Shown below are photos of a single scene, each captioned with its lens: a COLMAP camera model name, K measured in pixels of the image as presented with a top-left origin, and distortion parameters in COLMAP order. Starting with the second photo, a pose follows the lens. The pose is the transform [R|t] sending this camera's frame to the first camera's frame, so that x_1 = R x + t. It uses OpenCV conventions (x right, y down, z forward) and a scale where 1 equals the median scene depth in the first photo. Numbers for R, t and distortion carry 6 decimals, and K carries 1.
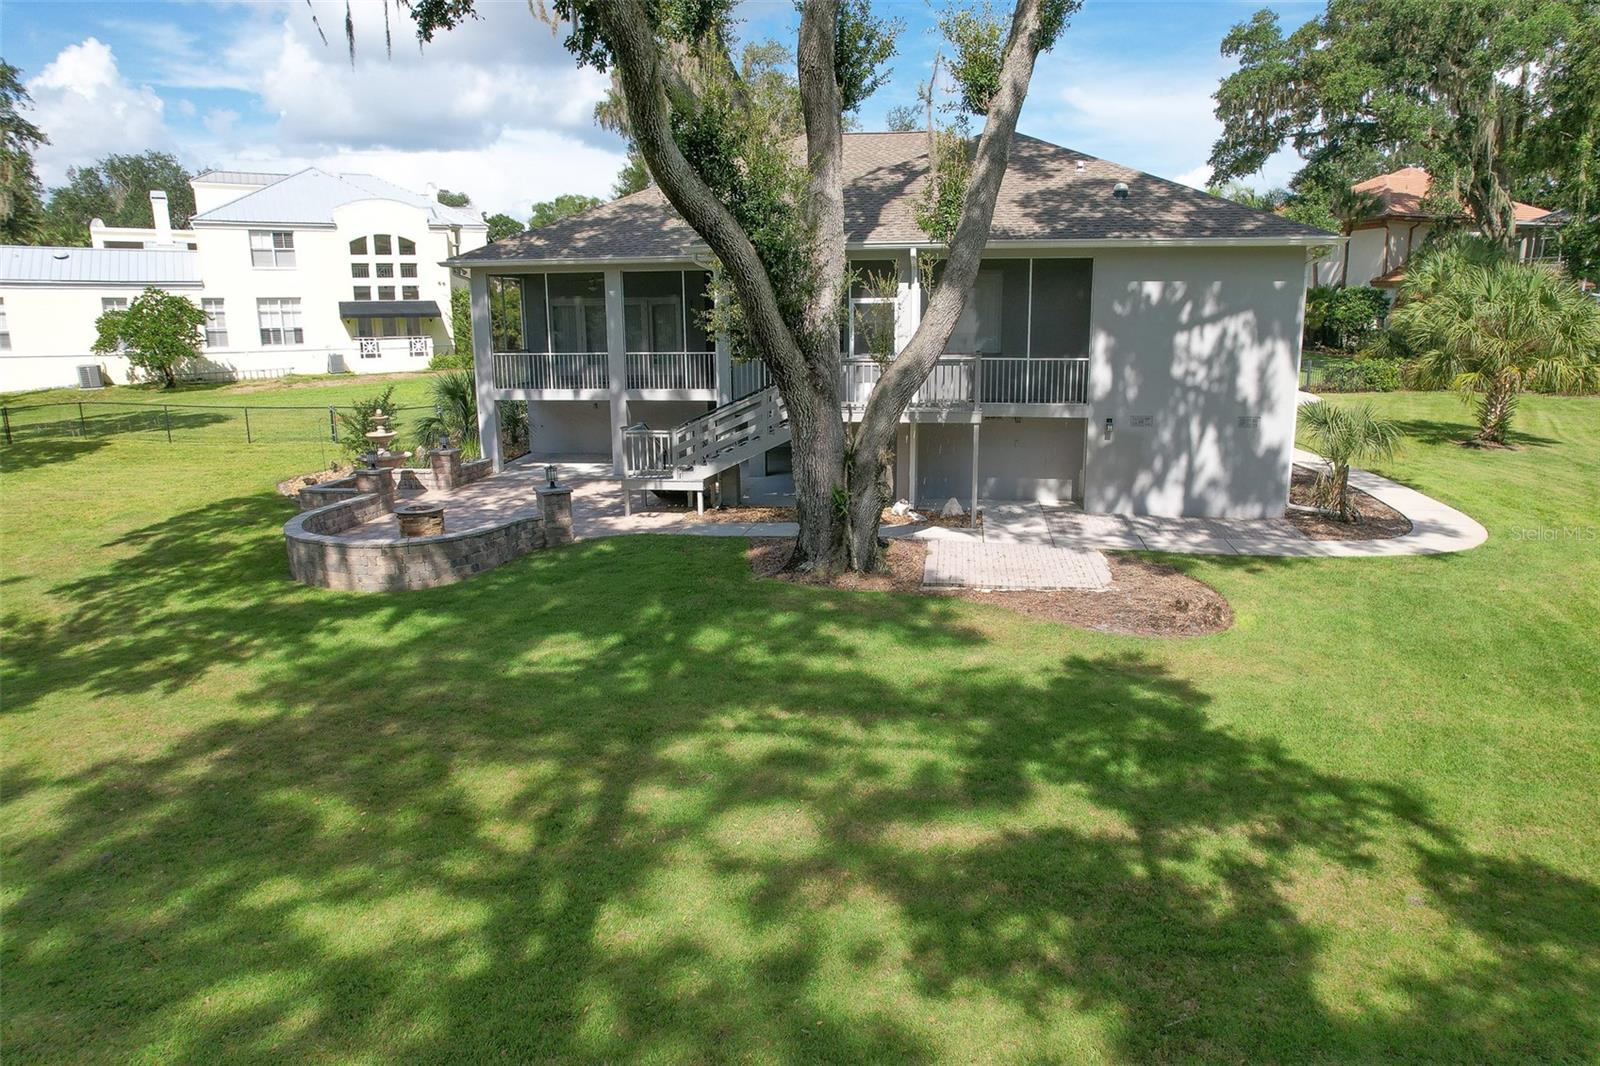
lens RADIAL K [[1045.5, 0, 796.7], [0, 1045.5, 544.1], [0, 0, 1]] dist [-0.059348, 0.052764]
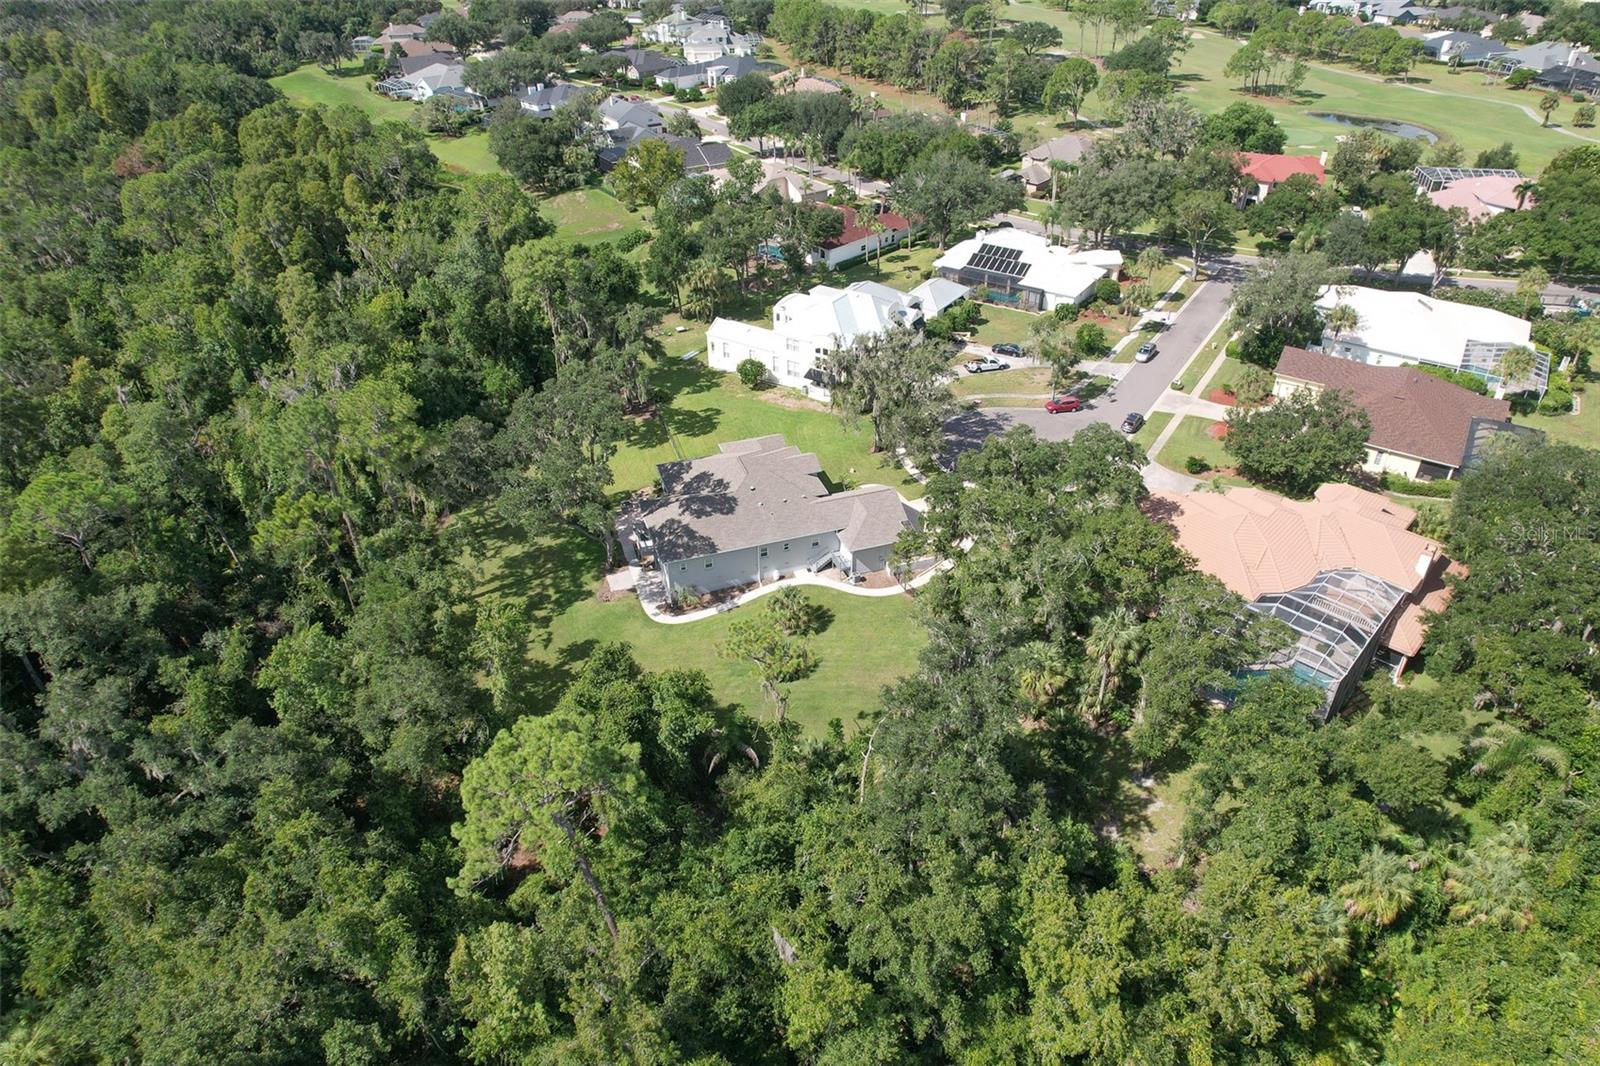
lens RADIAL K [[1045.5, 0, 826.9], [0, 1045.5, 522.2], [0, 0, 1]] dist [-0.059348, 0.052764]
pose [[0.509656, 0.480199, -0.713905, 3.480123], [-0.206324, 0.873758, 0.440428, -2.222486], [0.835273, -0.077171, 0.544392, -0.948539]]
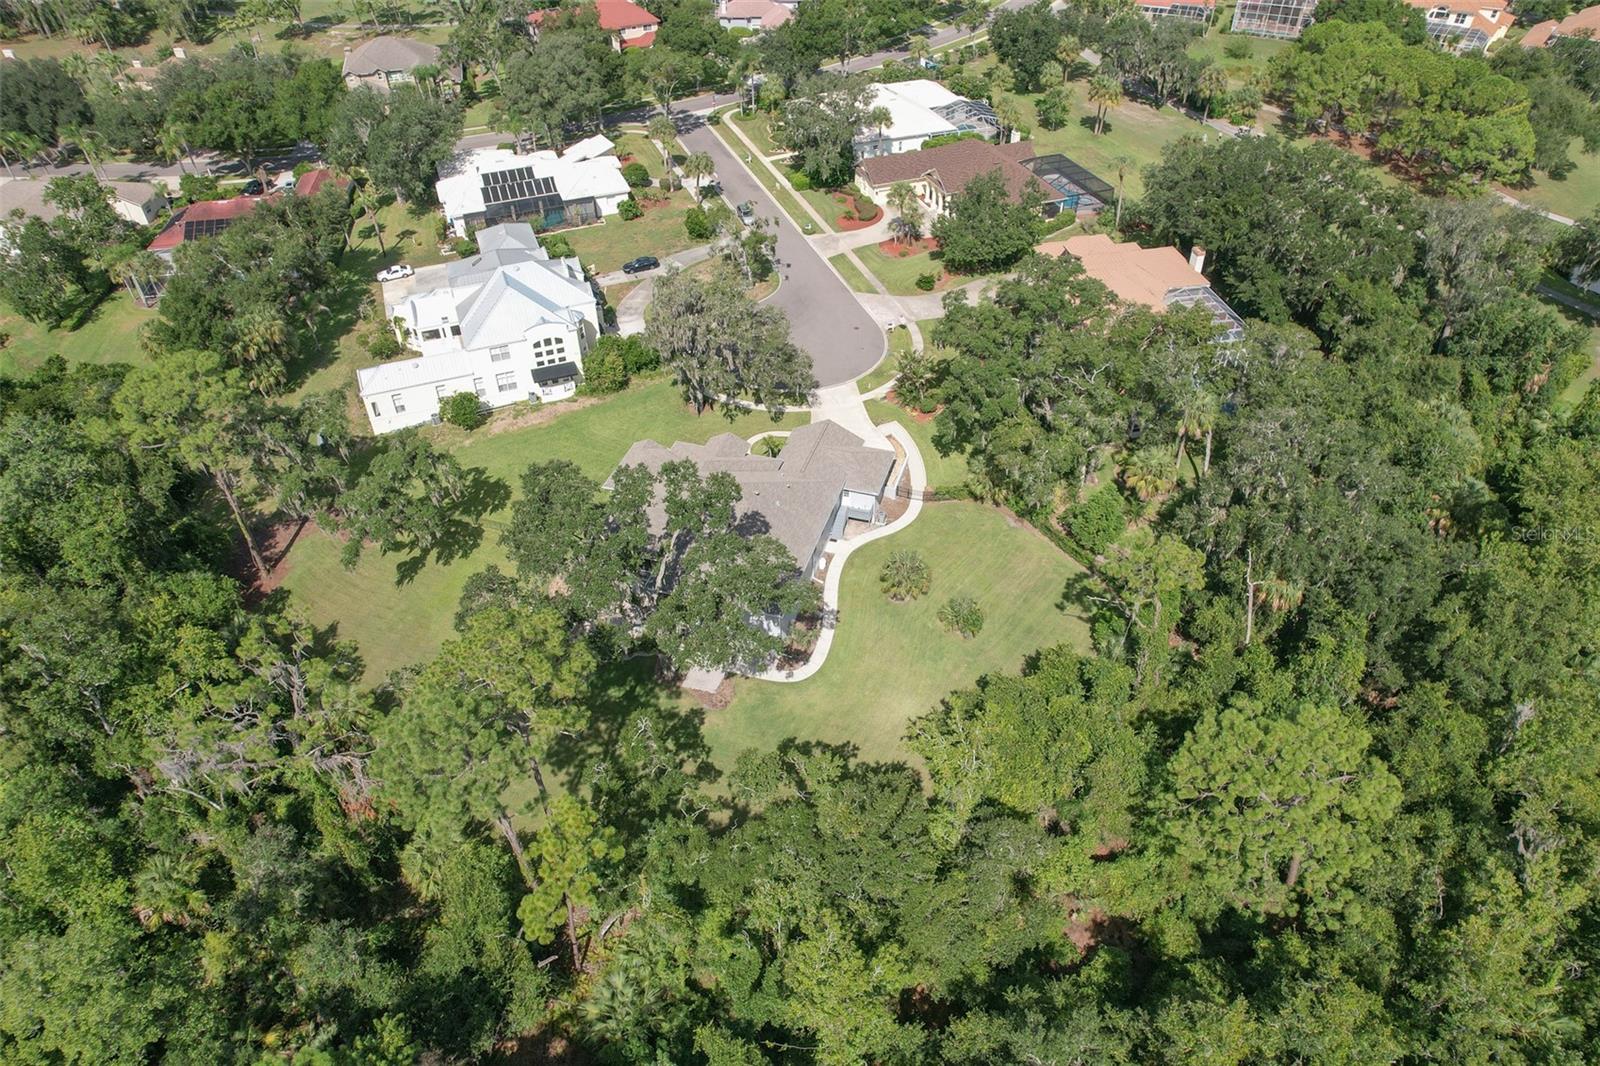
lens RADIAL K [[1045.5, 0, 836.1], [0, 1045.5, 521.7], [0, 0, 1]] dist [-0.059348, 0.052764]
pose [[0.993952, 0.069018, -0.085417, 0.817126], [-0.023441, 0.893234, 0.448980, -1.929898], [0.107285, -0.444263, 0.889450, -2.060415]]
